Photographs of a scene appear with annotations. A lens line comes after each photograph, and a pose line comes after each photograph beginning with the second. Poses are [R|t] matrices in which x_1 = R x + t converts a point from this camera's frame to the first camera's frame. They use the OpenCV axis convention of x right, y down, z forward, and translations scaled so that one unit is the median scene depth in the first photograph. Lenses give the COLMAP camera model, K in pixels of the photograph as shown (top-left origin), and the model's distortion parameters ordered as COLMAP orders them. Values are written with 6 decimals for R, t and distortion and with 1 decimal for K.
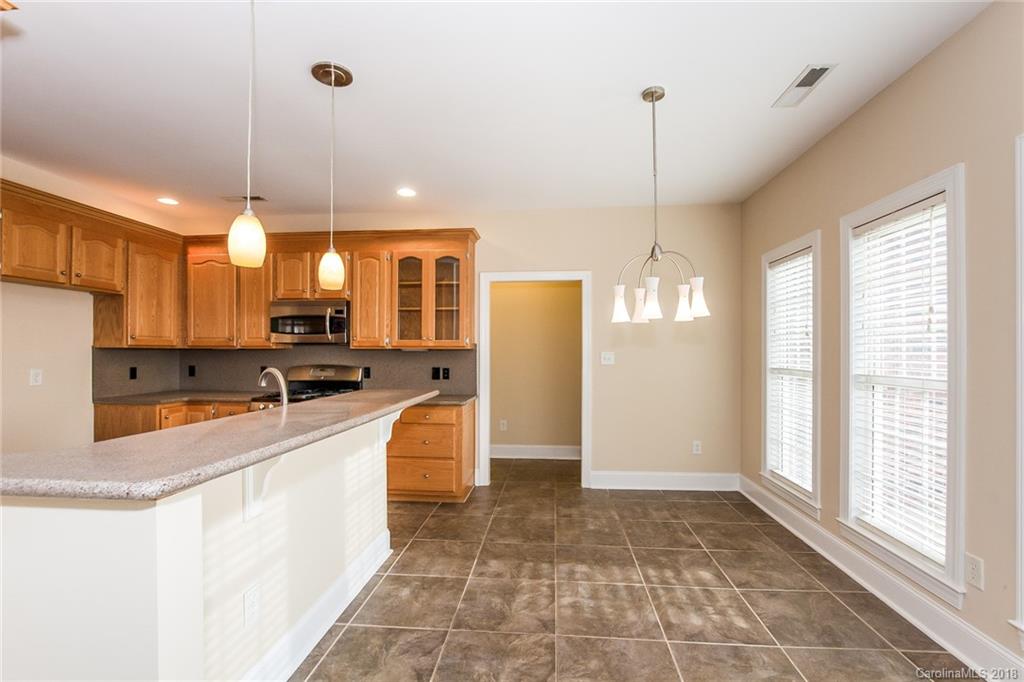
lens RADIAL K [[447.8, 0, 522.1], [0, 447.8, 355.8], [0, 0, 1]] dist [-0.020655, 0.005239]
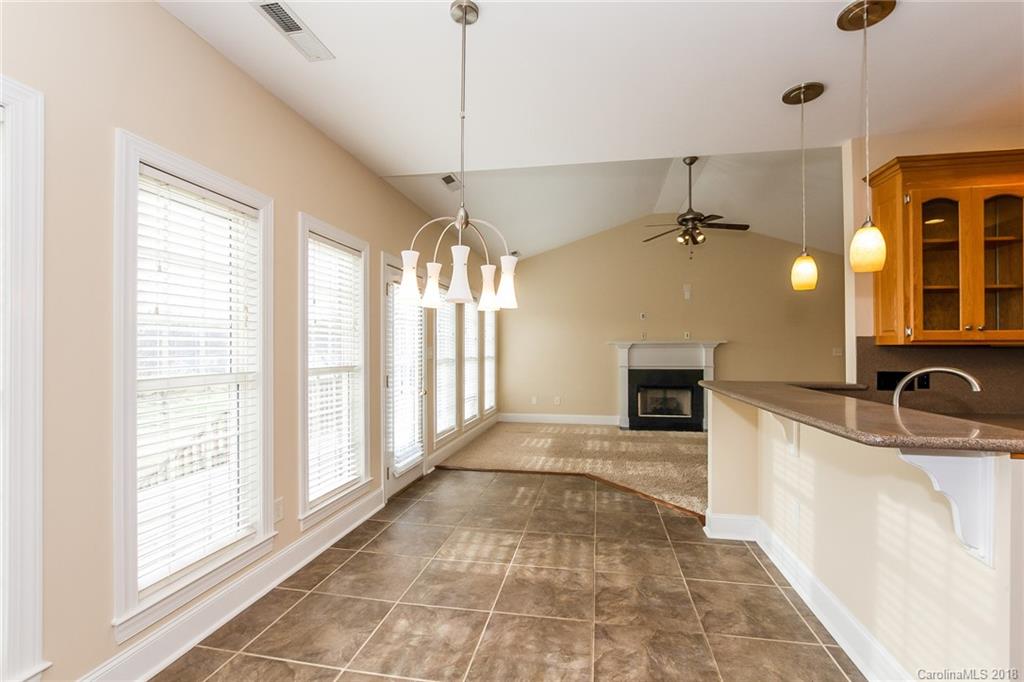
lens RADIAL K [[447.8, 0, 517.5], [0, 447.8, 346.8], [0, 0, 1]] dist [-0.020655, 0.005239]
pose [[-0.993920, -0.001018, 0.110101, 0.088633], [-0.000413, 0.999985, 0.005524, -0.010039], [-0.110105, 0.005445, -0.993905, 1.297672]]
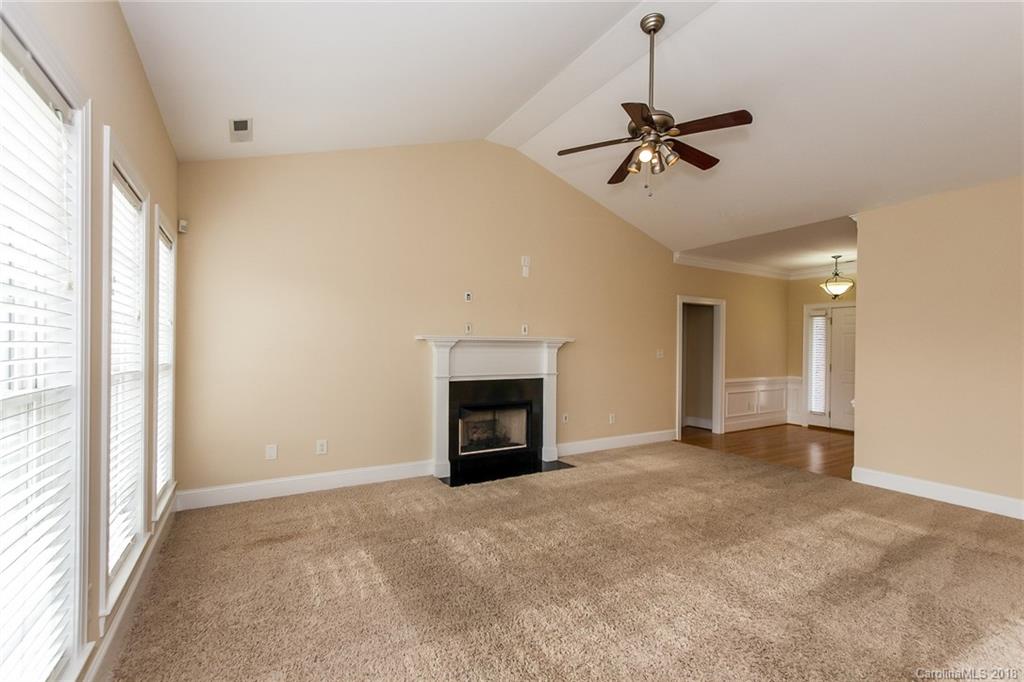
lens RADIAL K [[447.8, 0, 511.2], [0, 447.8, 350.9], [0, 0, 1]] dist [-0.020655, 0.005239]
pose [[-0.821342, -0.007262, -0.570389, 0.423640], [-0.018665, 0.999726, 0.014148, -0.002671], [0.570130, 0.022267, -0.821253, 0.200274]]
